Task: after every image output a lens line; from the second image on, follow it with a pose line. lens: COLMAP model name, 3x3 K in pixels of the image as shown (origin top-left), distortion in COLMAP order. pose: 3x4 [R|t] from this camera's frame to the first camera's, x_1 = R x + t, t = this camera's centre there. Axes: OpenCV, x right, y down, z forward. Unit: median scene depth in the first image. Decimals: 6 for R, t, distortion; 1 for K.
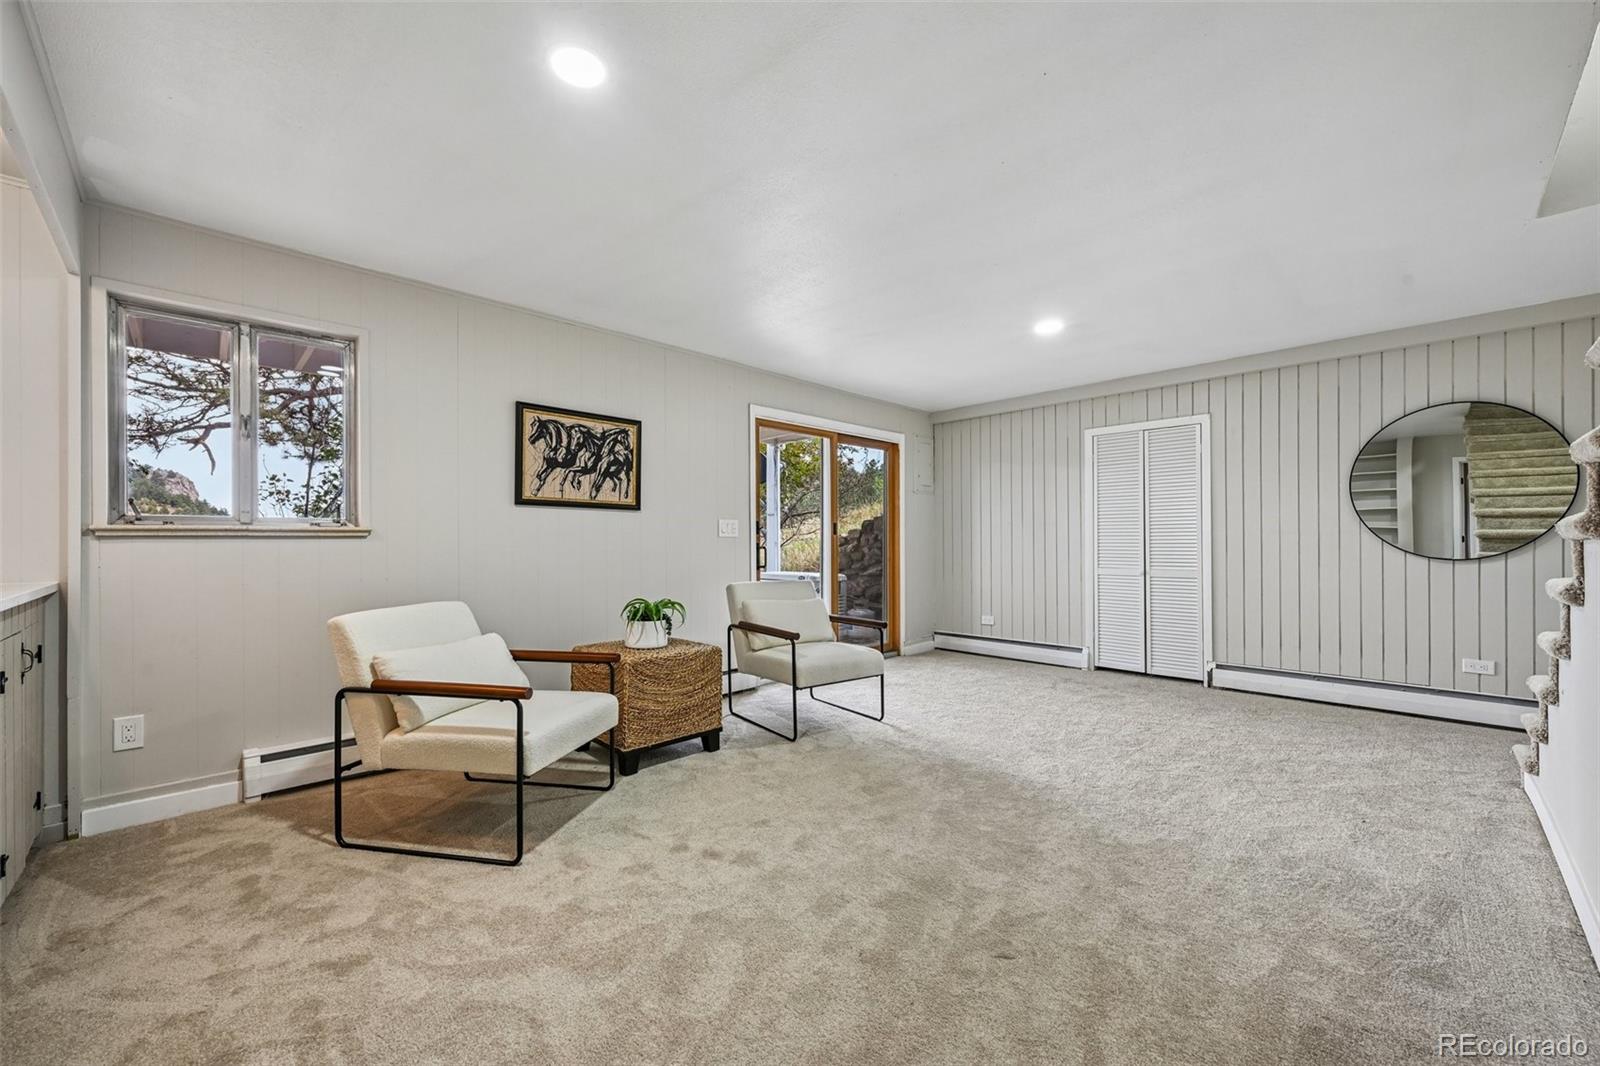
lens RADIAL K [[624.7, 0, 803.6], [0, 624.7, 541.5], [0, 0, 1]] dist [-0.001663, -0.000126]
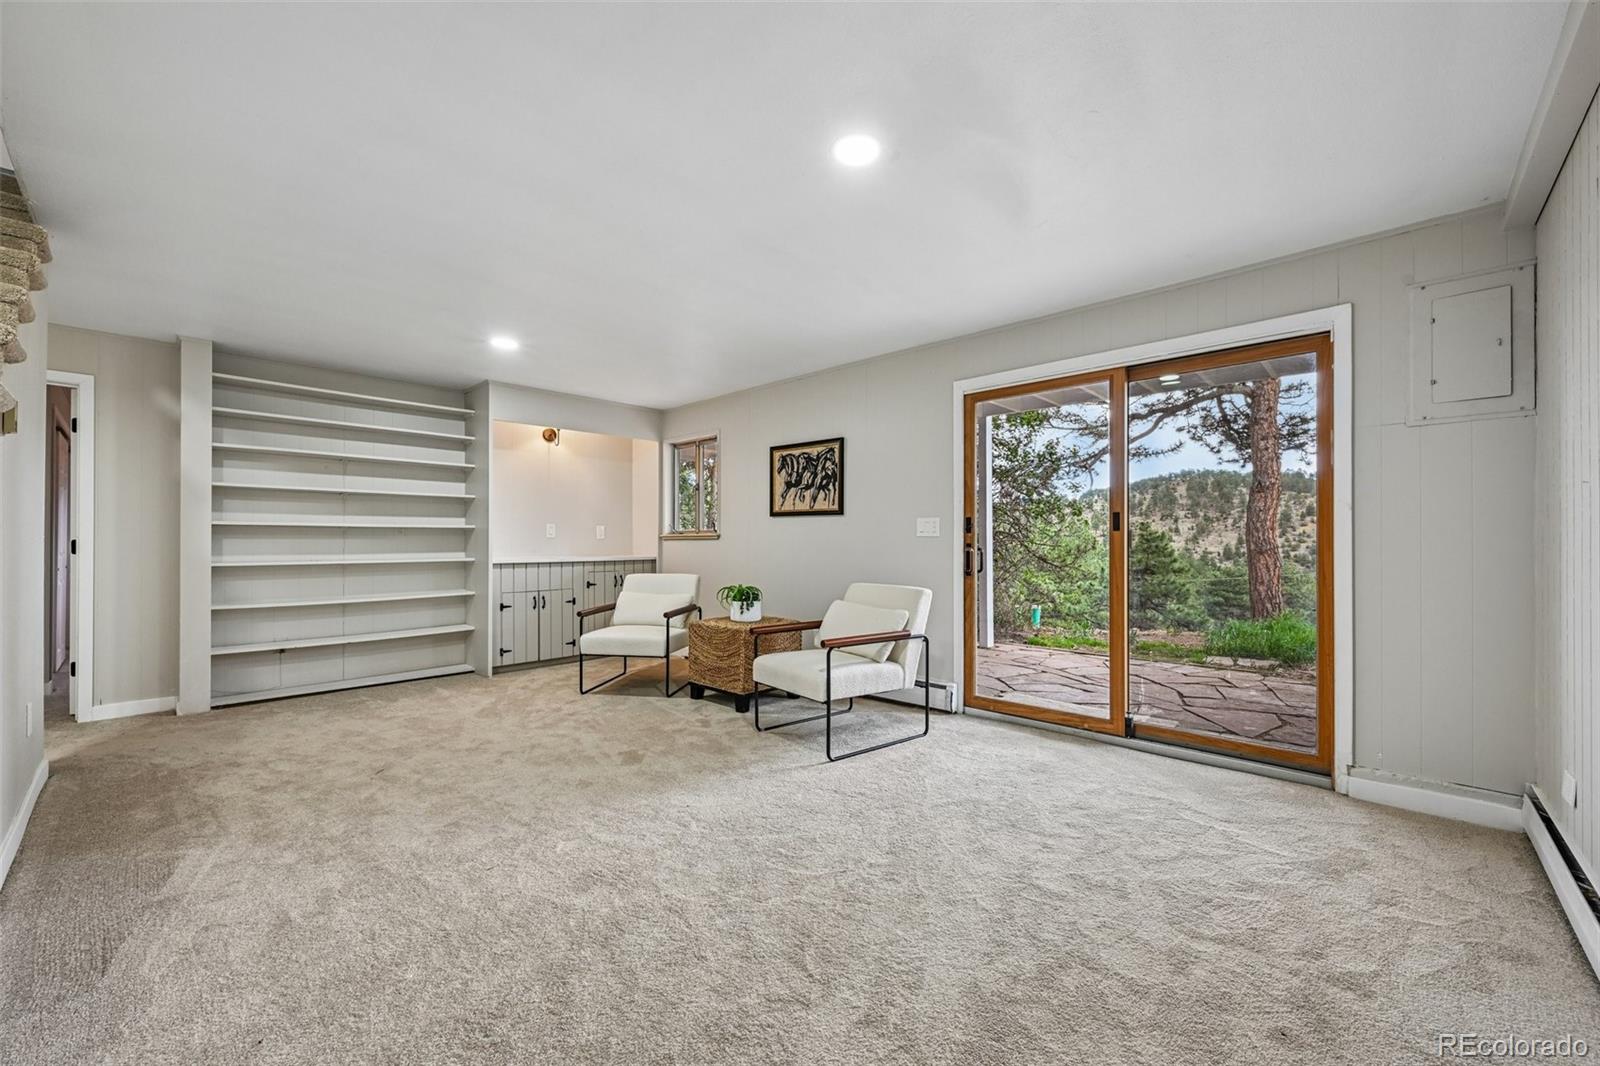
lens RADIAL K [[624.7, 0, 803.6], [0, 624.7, 541.5], [0, 0, 1]] dist [-0.001663, -0.000126]
pose [[0.044082, 0.000139, -0.999028, 0.951055], [0.000723, 1.000000, 0.000171, -0.000085], [0.999028, -0.000730, 0.044082, 0.935754]]
